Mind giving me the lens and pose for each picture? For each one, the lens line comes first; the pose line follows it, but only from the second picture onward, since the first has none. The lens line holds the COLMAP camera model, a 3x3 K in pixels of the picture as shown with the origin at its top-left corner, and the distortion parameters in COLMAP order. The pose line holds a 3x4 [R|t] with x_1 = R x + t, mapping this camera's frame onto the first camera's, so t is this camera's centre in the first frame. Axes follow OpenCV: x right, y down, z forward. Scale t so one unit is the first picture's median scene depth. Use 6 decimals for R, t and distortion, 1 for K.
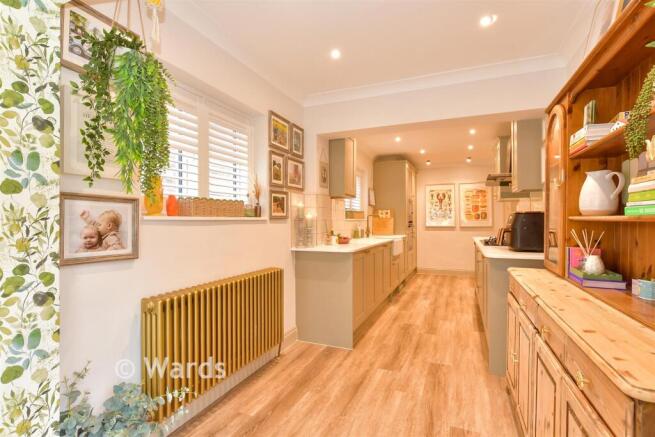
lens RADIAL K [[320.8, 0, 328.7], [0, 320.8, 223.4], [0, 0, 1]] dist [-0.002934, 0.000998]
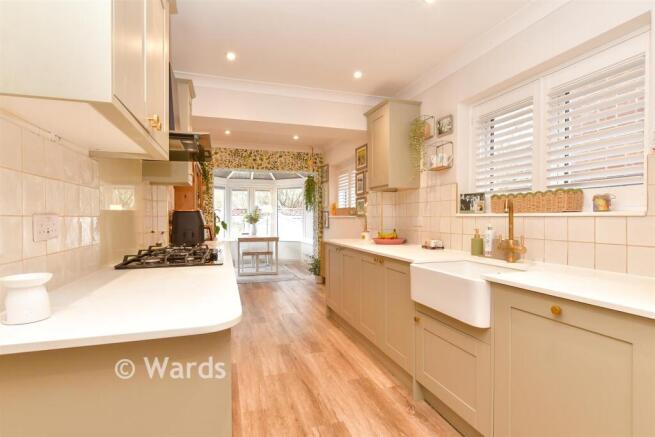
lens RADIAL K [[320.8, 0, 330.4], [0, 320.8, 218.0], [0, 0, 1]] dist [-0.002934, 0.000998]
pose [[-0.754986, -0.004264, -0.655727, 0.792462], [-0.006722, 0.999977, 0.001237, -0.005176], [0.655707, 0.005342, -0.754997, 1.736394]]
